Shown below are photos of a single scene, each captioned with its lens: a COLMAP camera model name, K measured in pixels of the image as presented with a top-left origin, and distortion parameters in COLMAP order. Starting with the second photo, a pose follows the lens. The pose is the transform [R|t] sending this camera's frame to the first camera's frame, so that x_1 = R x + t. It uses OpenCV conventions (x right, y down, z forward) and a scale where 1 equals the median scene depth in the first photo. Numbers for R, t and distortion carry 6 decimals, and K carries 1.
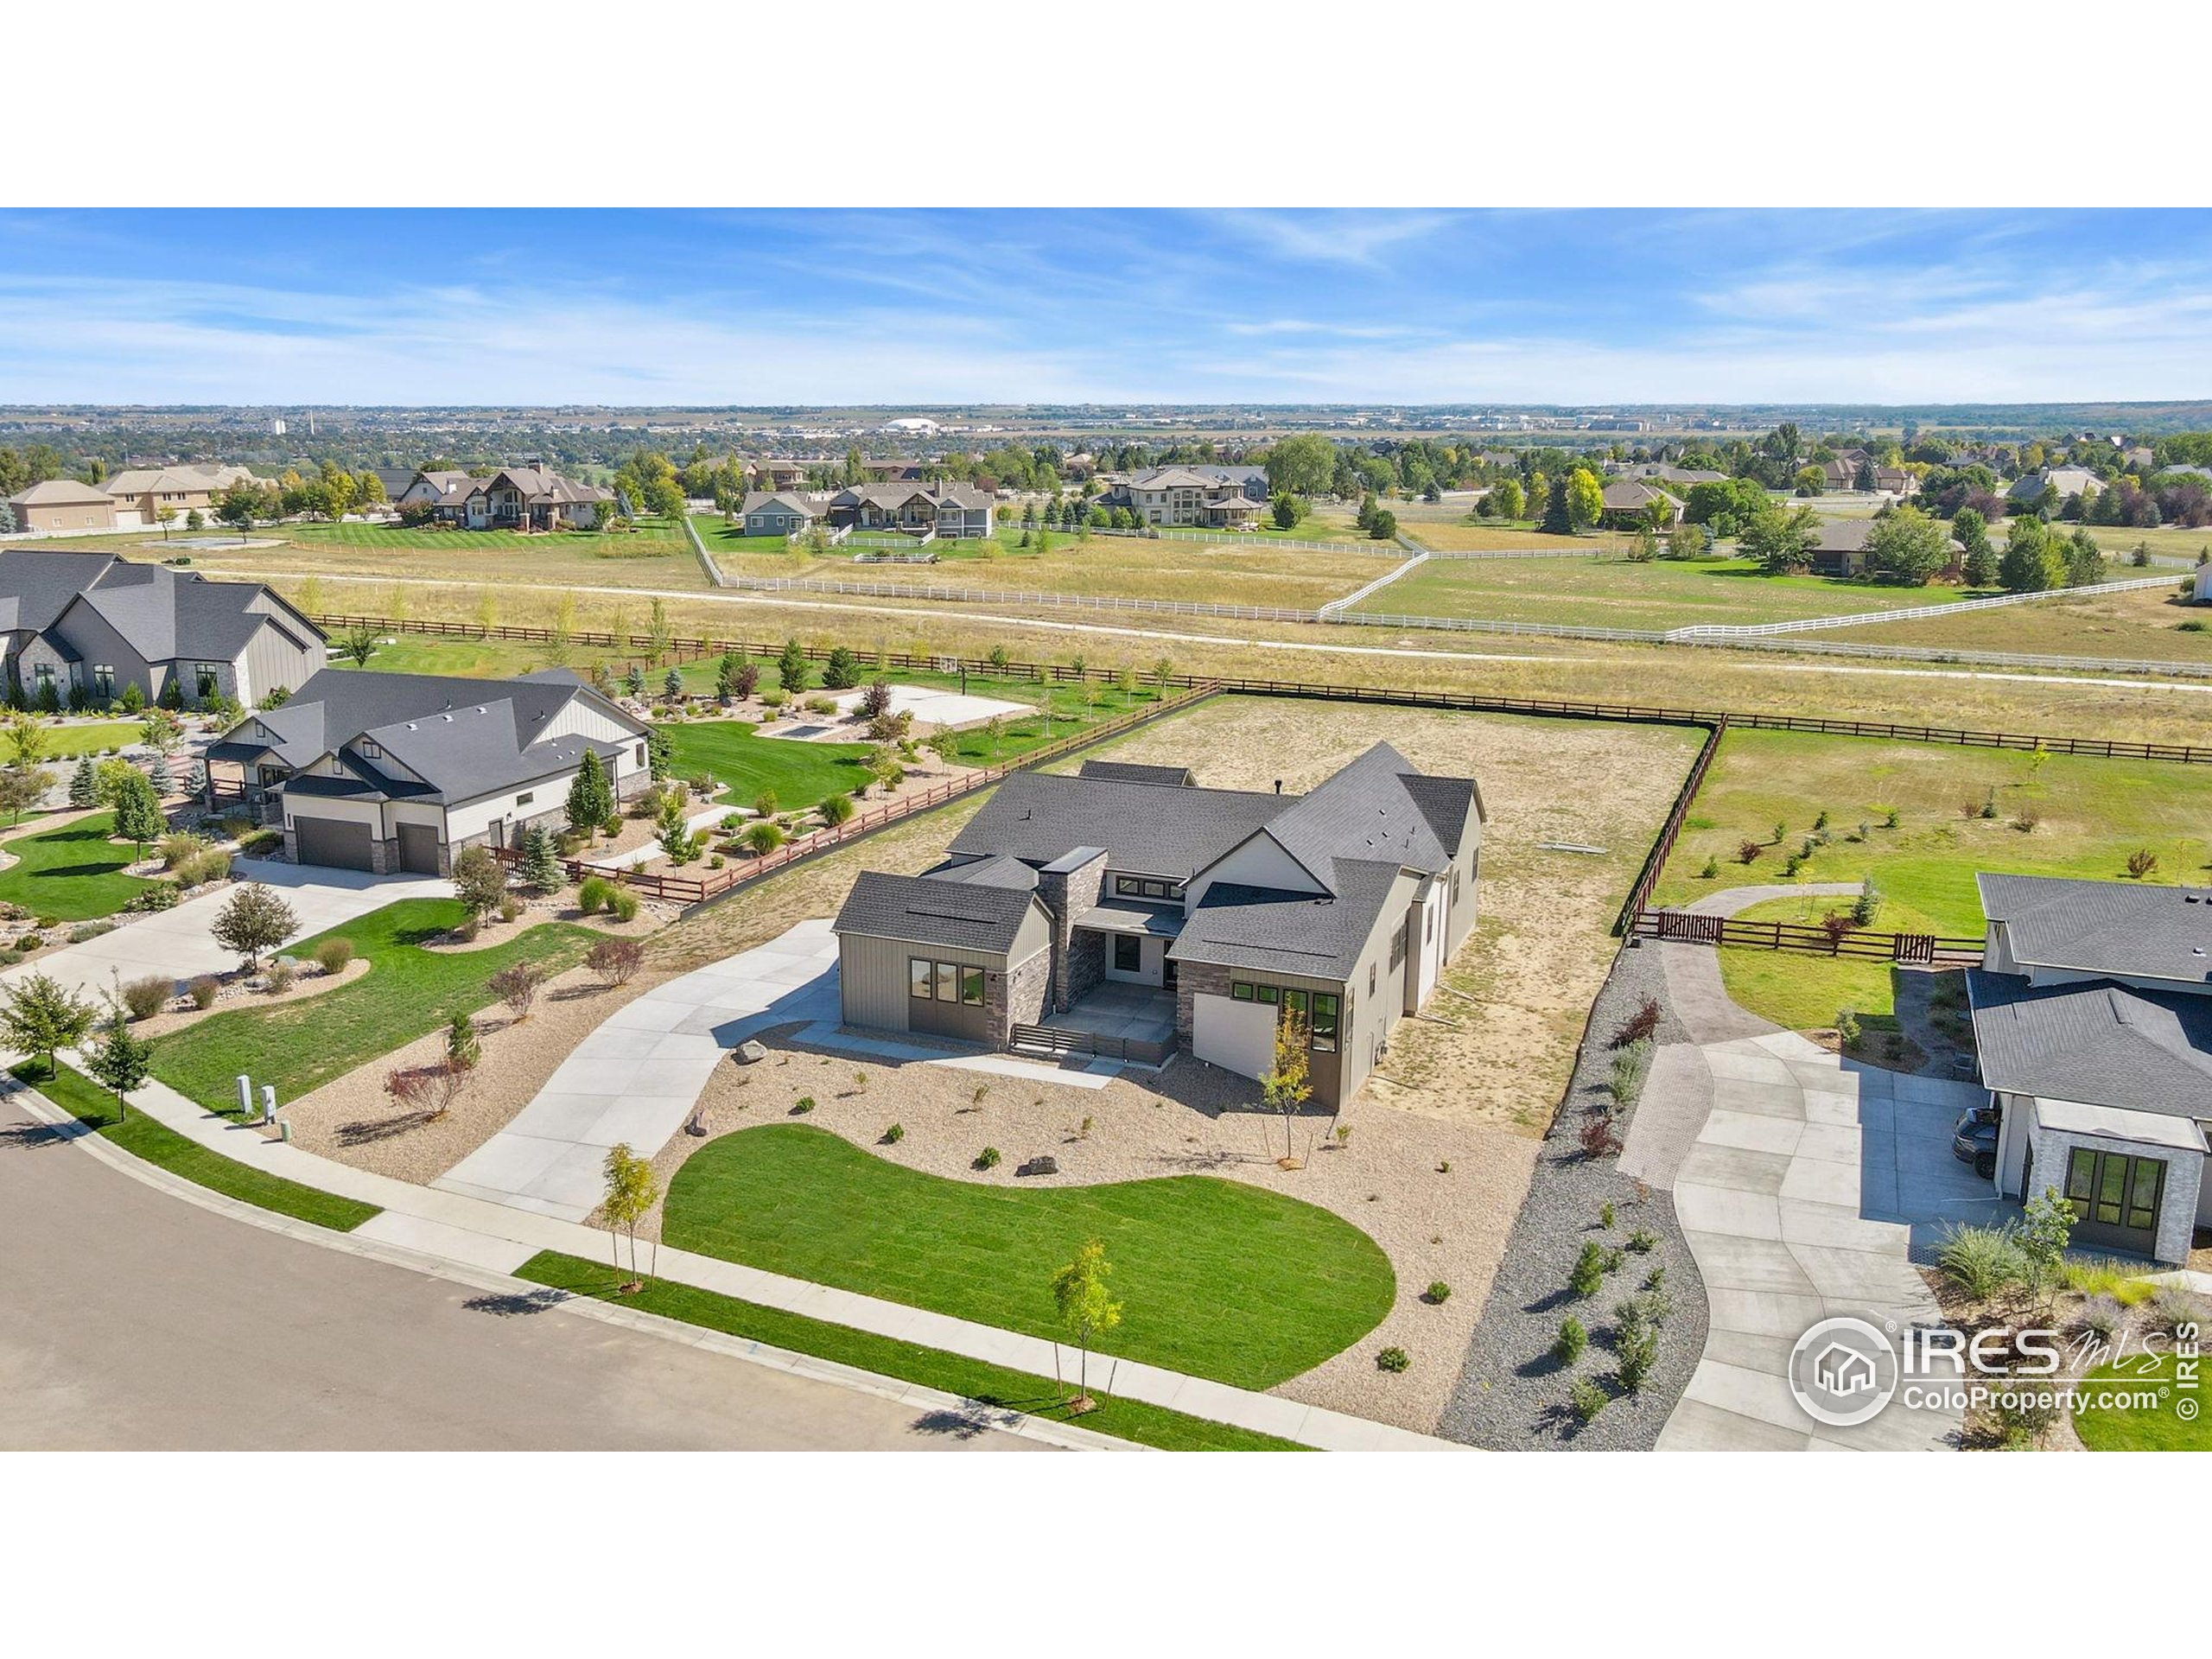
lens RADIAL K [[1646.7, 0, 1140.8], [0, 1646.7, 808.2], [0, 0, 1]] dist [-0.003063, 0.021062]
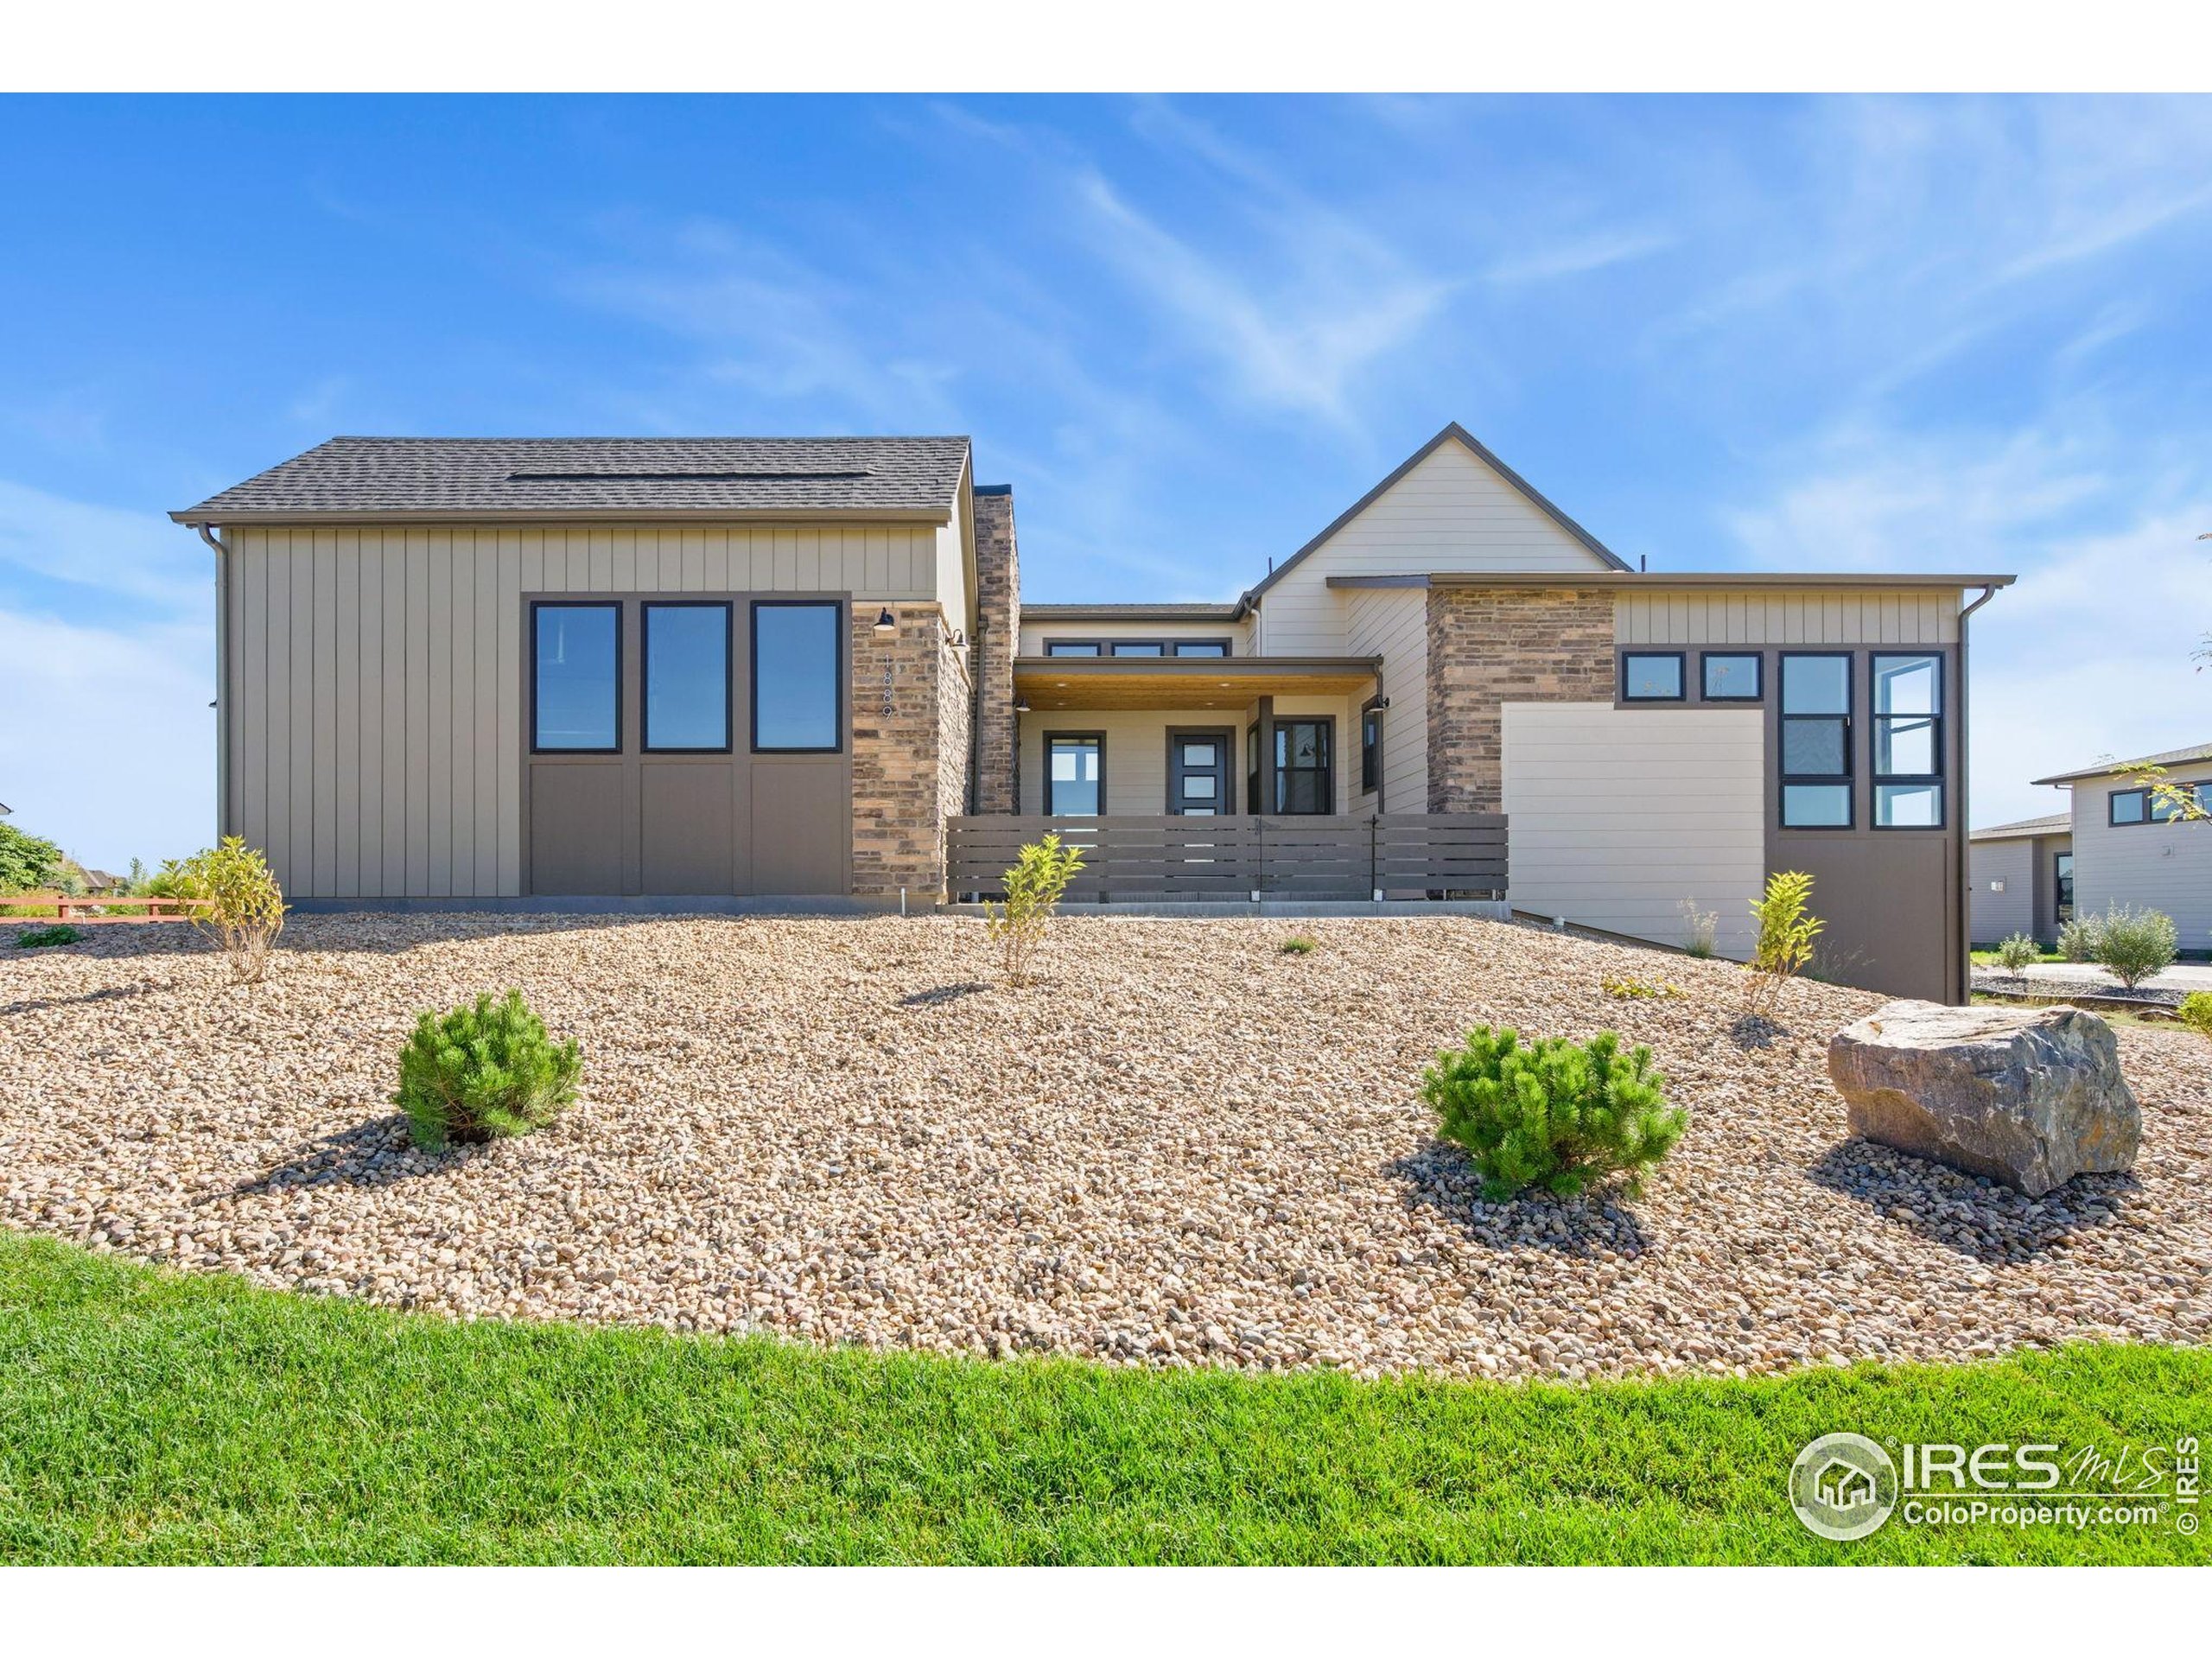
lens RADIAL K [[1016.9, 0, 1057.9], [0, 1016.9, 902.4], [0, 0, 1]] dist [0.005292, 0.000516]
pose [[0.916724, 0.011083, 0.399367, -0.128966], [0.092459, 0.966593, -0.239058, 0.187663], [-0.388675, 0.256076, 0.885075, 0.843172]]
